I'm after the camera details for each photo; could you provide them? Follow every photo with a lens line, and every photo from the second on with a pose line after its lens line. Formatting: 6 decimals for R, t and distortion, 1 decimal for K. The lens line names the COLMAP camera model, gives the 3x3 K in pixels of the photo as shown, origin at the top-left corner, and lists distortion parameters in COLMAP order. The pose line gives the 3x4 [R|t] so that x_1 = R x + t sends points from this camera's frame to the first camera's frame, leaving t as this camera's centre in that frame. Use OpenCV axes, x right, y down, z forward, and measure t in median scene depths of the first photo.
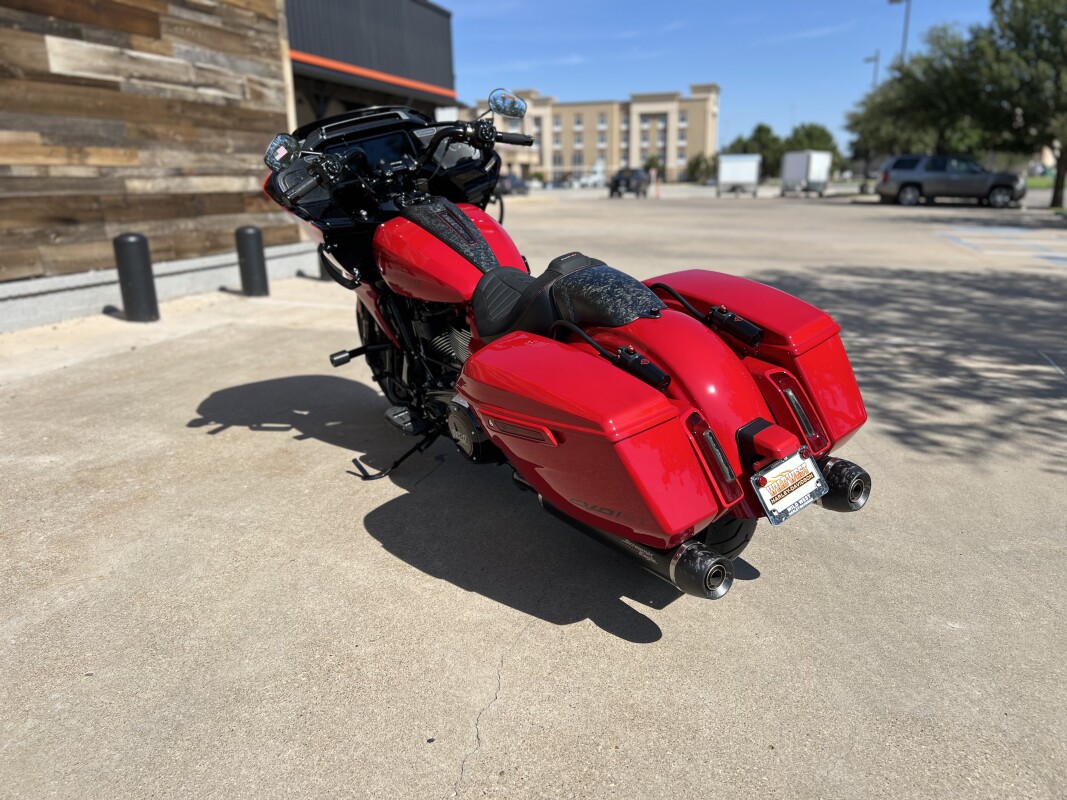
lens RADIAL K [[808.5, 0, 539.5], [0, 808.5, 410.5], [0, 0, 1]] dist [0.044961, -0.045027]
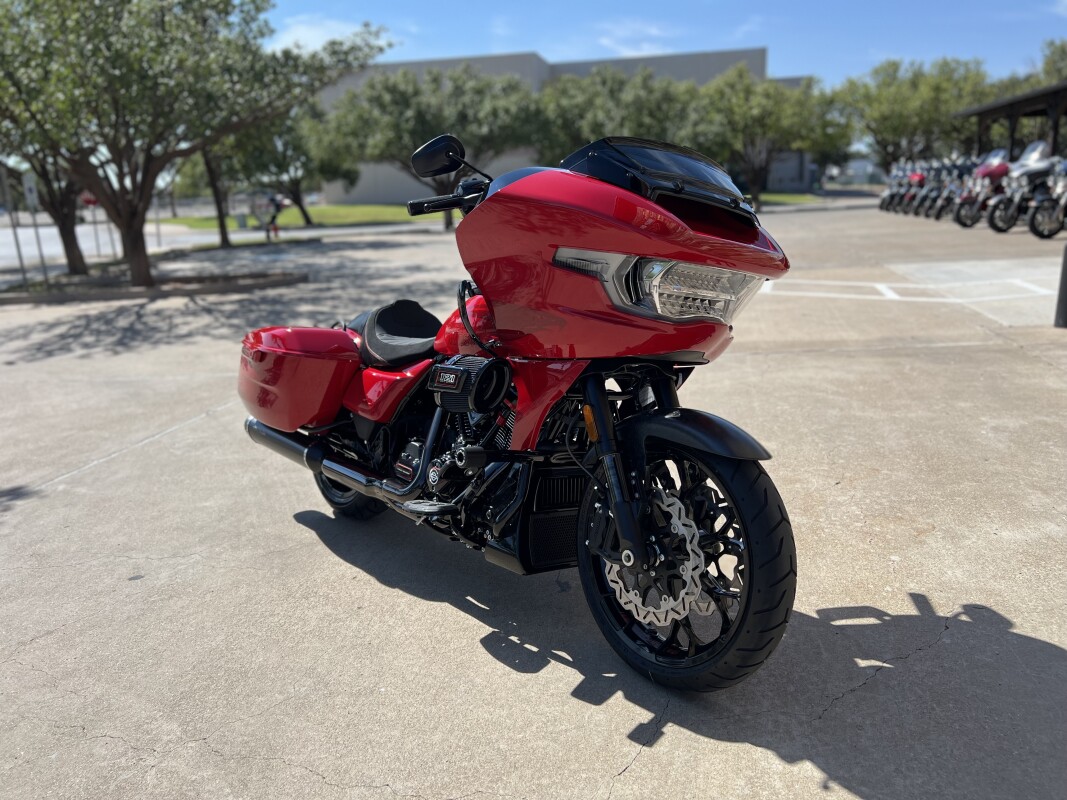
lens RADIAL K [[808.5, 0, 536.9], [0, 808.5, 395.2], [0, 0, 1]] dist [0.044961, -0.045027]
pose [[-0.994529, 0.076371, -0.071277, -0.029139], [0.031051, 0.867580, 0.496328, -0.275045], [0.099744, 0.491399, -0.865204, 0.868872]]
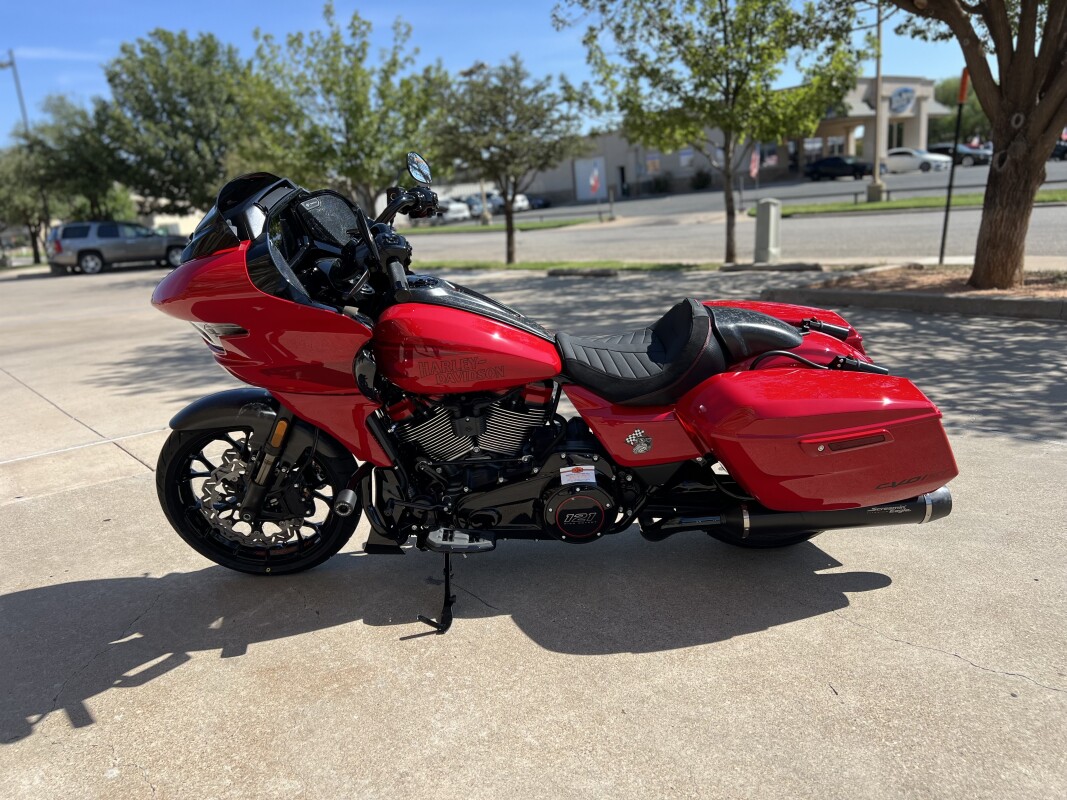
lens RADIAL K [[808.5, 0, 537.3], [0, 808.5, 406.9], [0, 0, 1]] dist [0.044961, -0.045027]
pose [[0.552798, -0.241056, 0.797688, -0.373666], [0.303167, 0.949826, 0.076936, -0.078560], [-0.776212, 0.199303, 0.598142, 0.208040]]
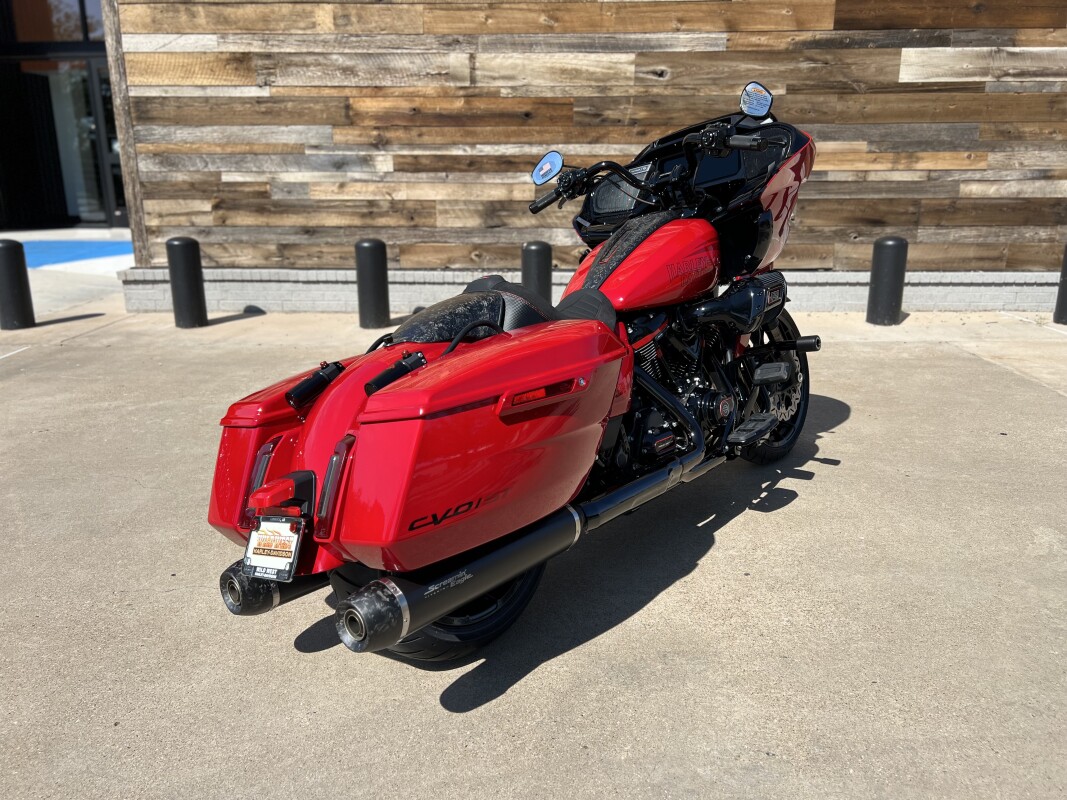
lens RADIAL K [[808.5, 0, 534.9], [0, 808.5, 401.1], [0, 0, 1]] dist [0.044961, -0.045027]
pose [[0.252373, 0.257337, -0.932784, 0.367099], [-0.264277, 0.945669, 0.189389, -0.095066], [0.930841, 0.198717, 0.306669, 0.304913]]
